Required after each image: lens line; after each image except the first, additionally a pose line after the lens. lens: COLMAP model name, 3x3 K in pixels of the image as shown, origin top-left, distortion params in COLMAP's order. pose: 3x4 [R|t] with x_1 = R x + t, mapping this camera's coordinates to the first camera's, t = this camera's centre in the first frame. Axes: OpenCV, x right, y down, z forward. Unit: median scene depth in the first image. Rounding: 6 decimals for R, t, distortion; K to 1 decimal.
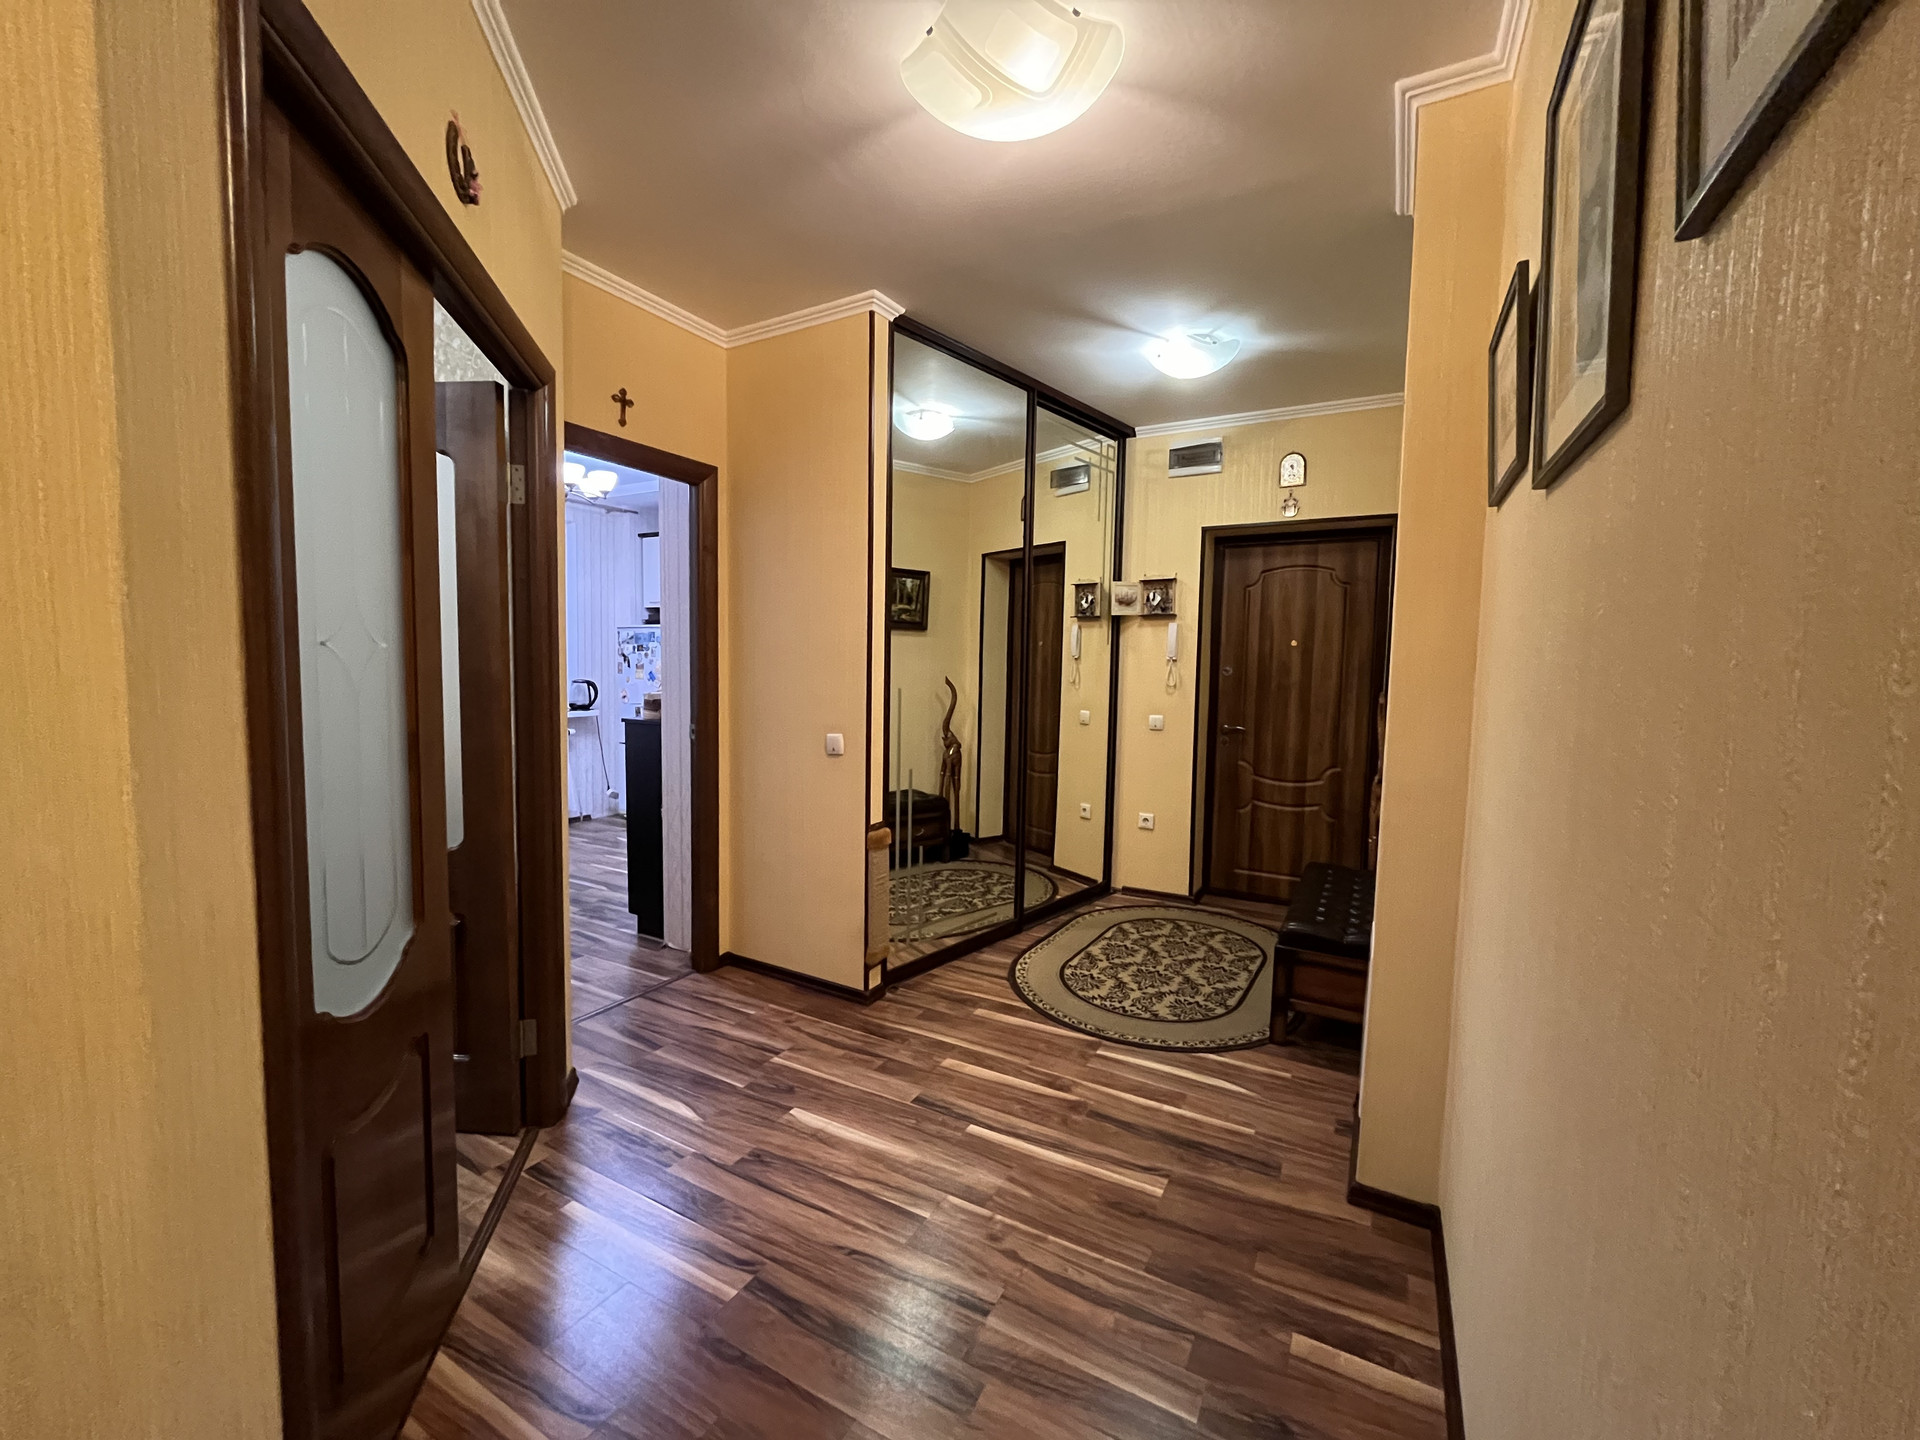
lens RADIAL K [[777.6, 0, 957.2], [0, 777.6, 717.8], [0, 0, 1]] dist [-0.001712, -0.000126]
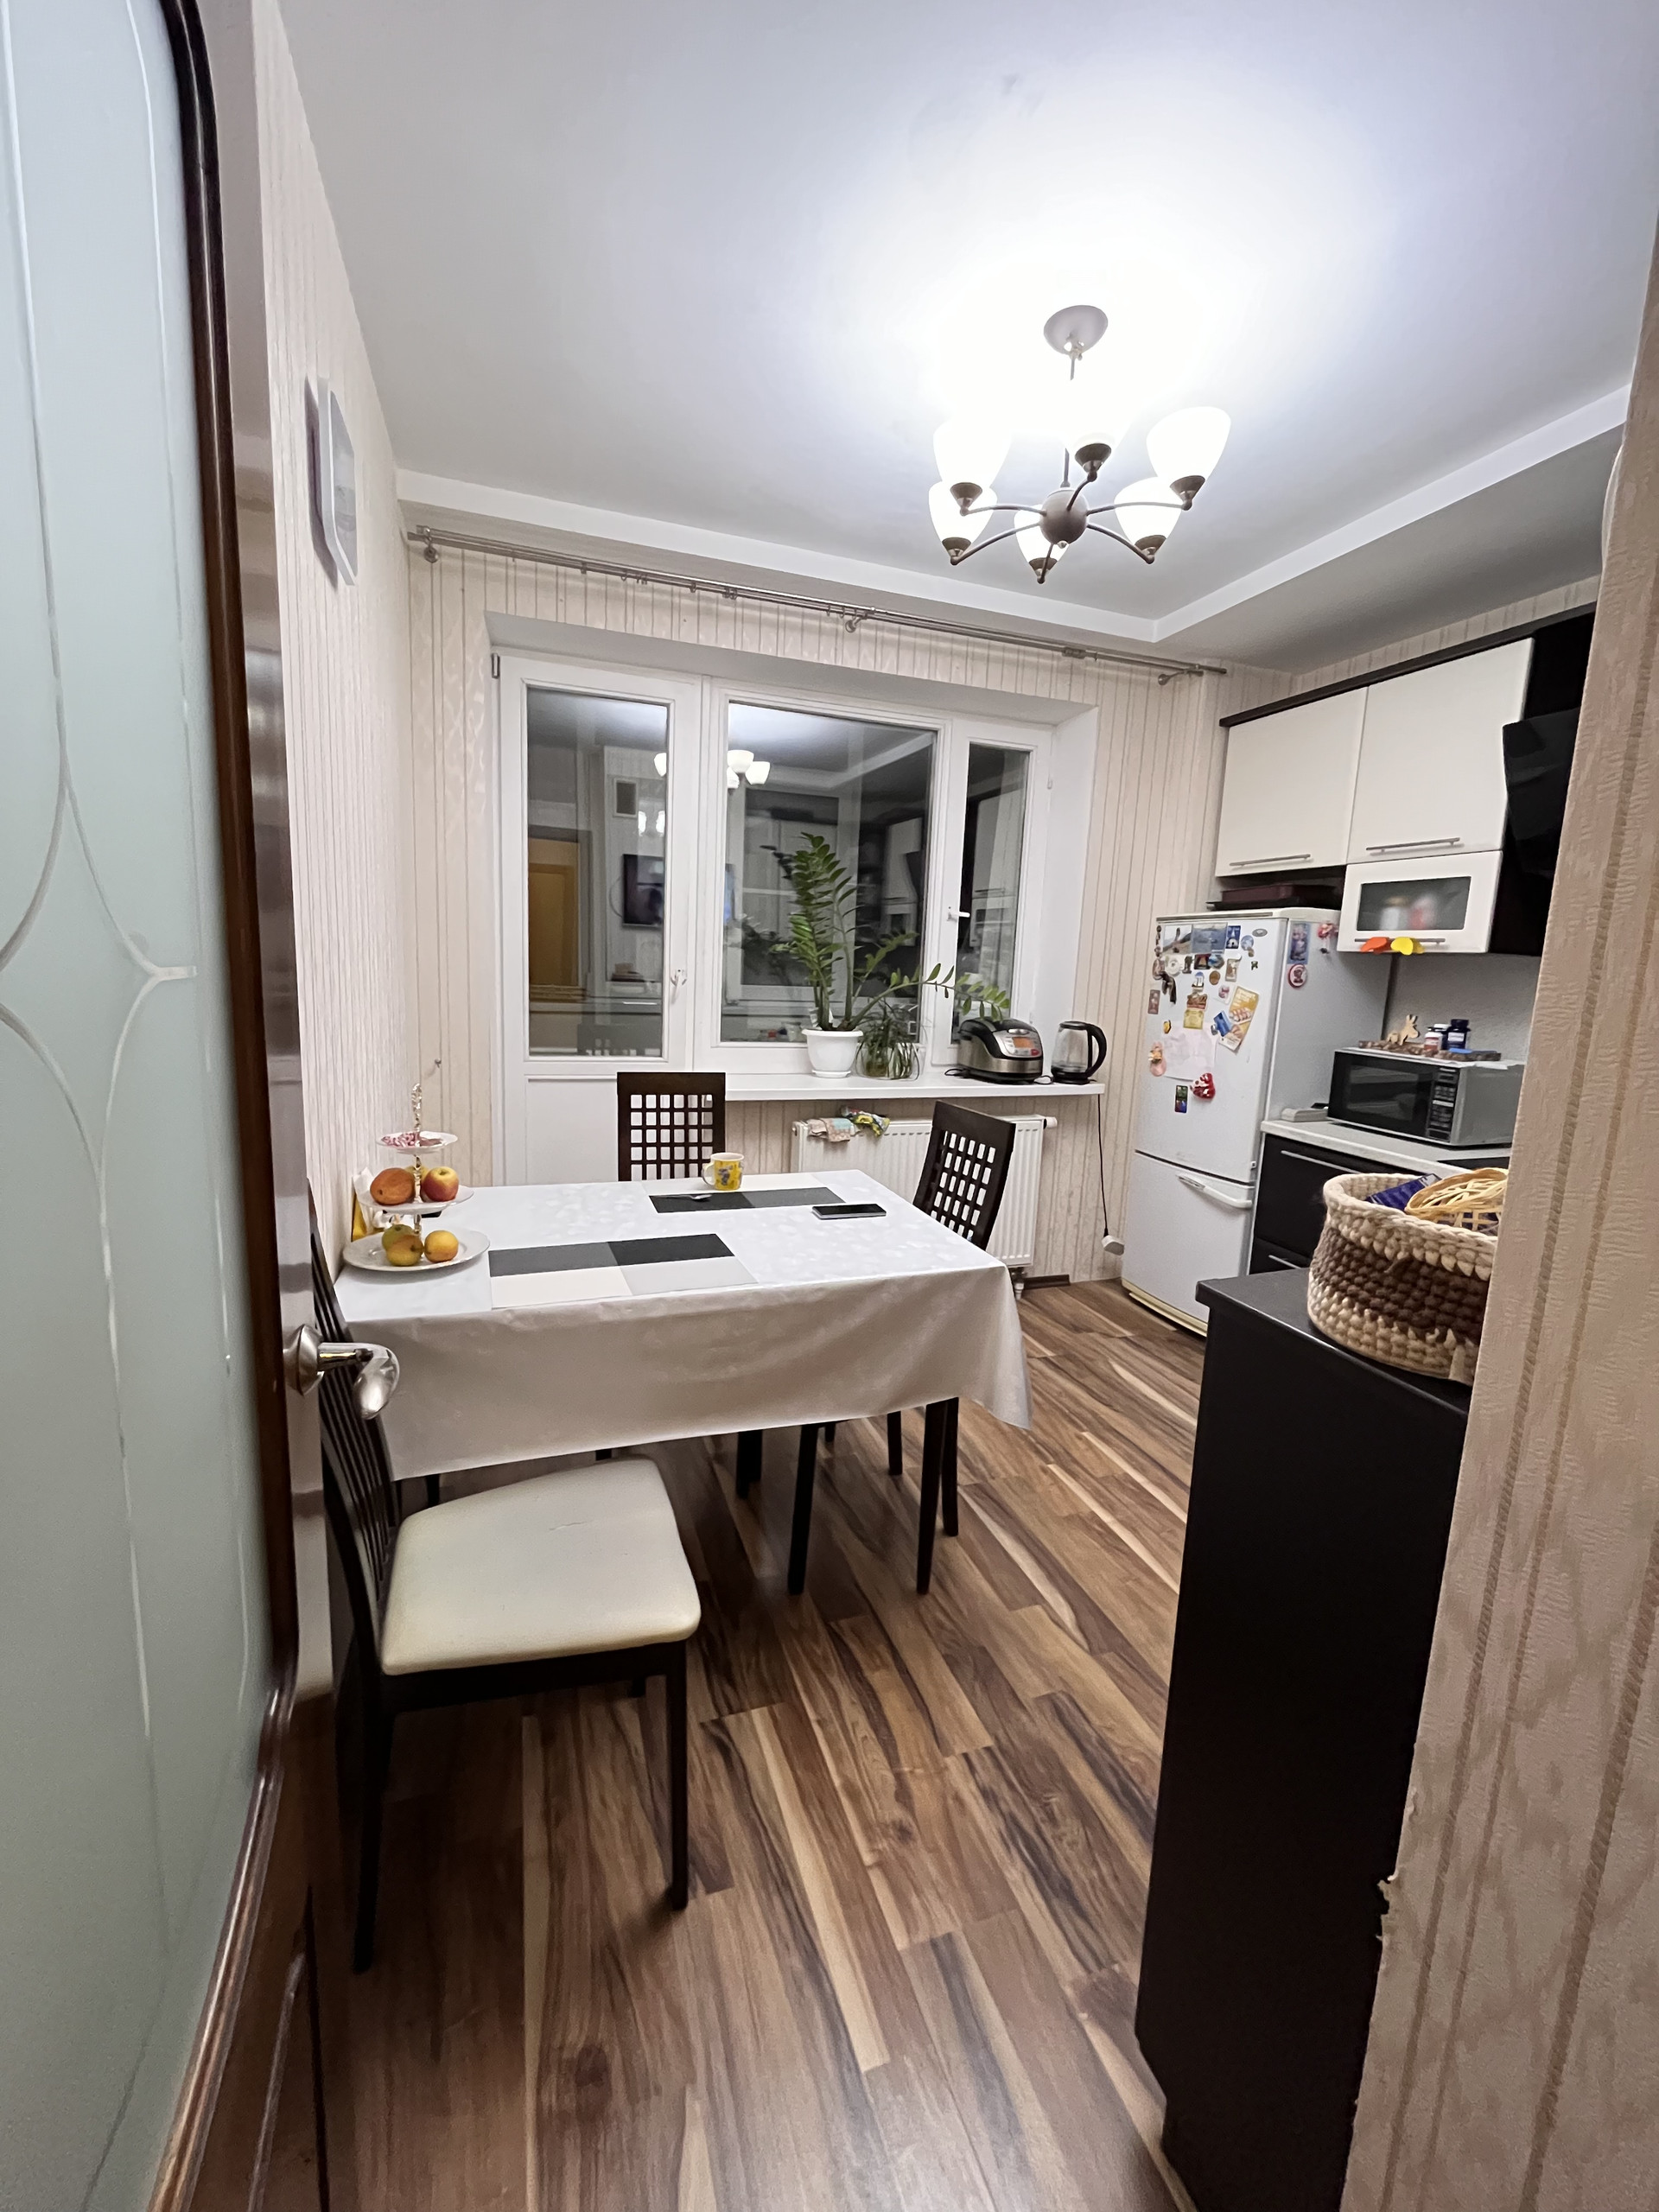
lens RADIAL K [[895.8, 0, 830.2], [0, 895.8, 1104.3], [0, 0, 1]] dist [-0.001712, -0.000126]
pose [[0.744667, 0.122708, -0.656059, -0.215558], [-0.072385, 0.992004, 0.103381, -0.045159], [0.663499, -0.029495, 0.747595, 0.458425]]
